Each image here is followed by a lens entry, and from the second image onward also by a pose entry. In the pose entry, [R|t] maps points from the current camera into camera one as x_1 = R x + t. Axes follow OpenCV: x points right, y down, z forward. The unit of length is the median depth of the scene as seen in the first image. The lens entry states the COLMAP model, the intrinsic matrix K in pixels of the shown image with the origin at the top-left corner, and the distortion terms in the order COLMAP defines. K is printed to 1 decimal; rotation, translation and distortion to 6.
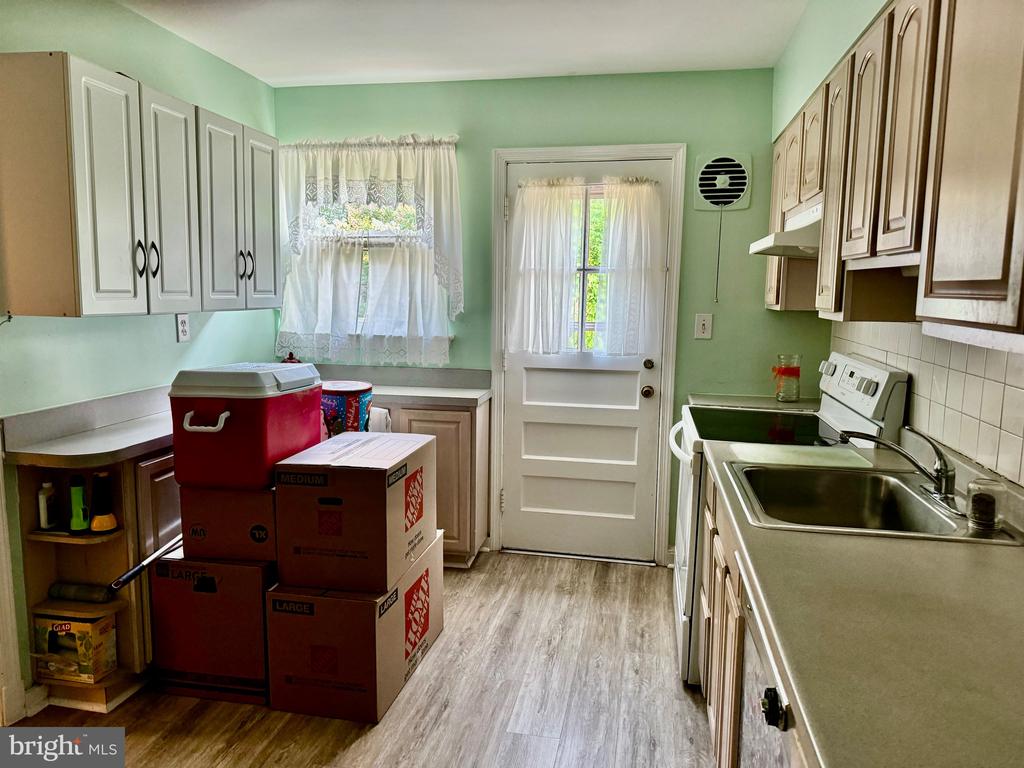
lens RADIAL K [[727.1, 0, 511.3], [0, 727.1, 382.9], [0, 0, 1]] dist [0.062423, -0.047213]
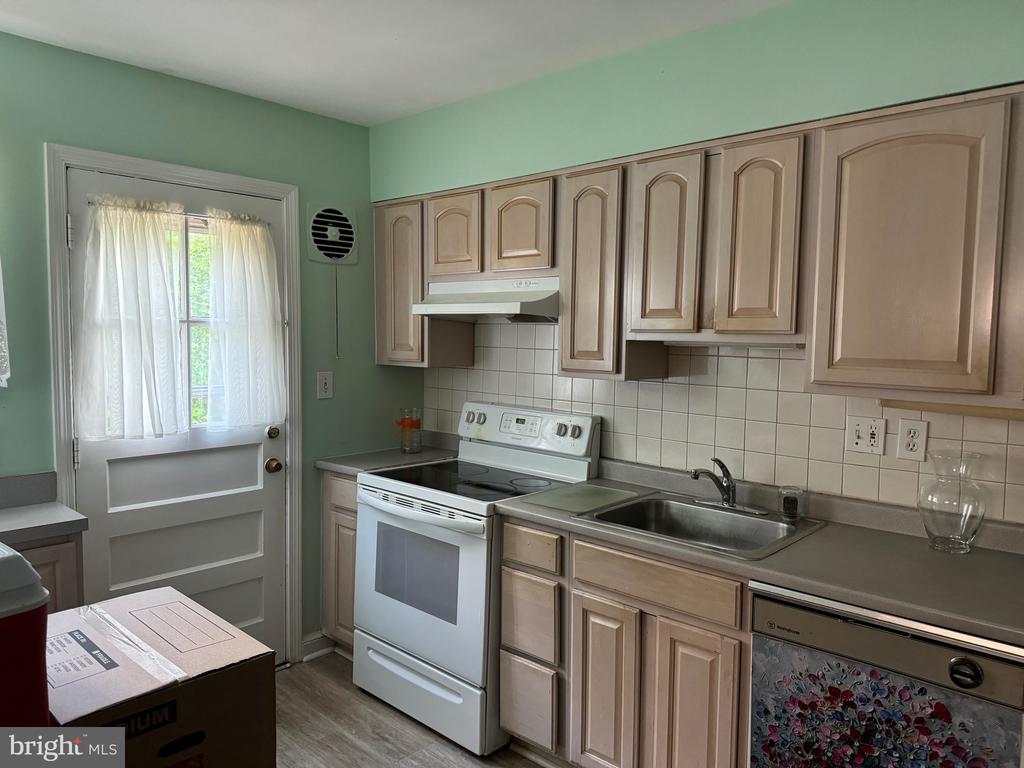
lens RADIAL K [[727.1, 0, 515.5], [0, 727.1, 383.8], [0, 0, 1]] dist [0.062423, -0.047213]
pose [[0.518374, -0.066227, 0.852586, -0.409387], [0.101945, 0.994673, 0.015281, -0.070418], [-0.849056, 0.078996, 0.522364, 0.316308]]
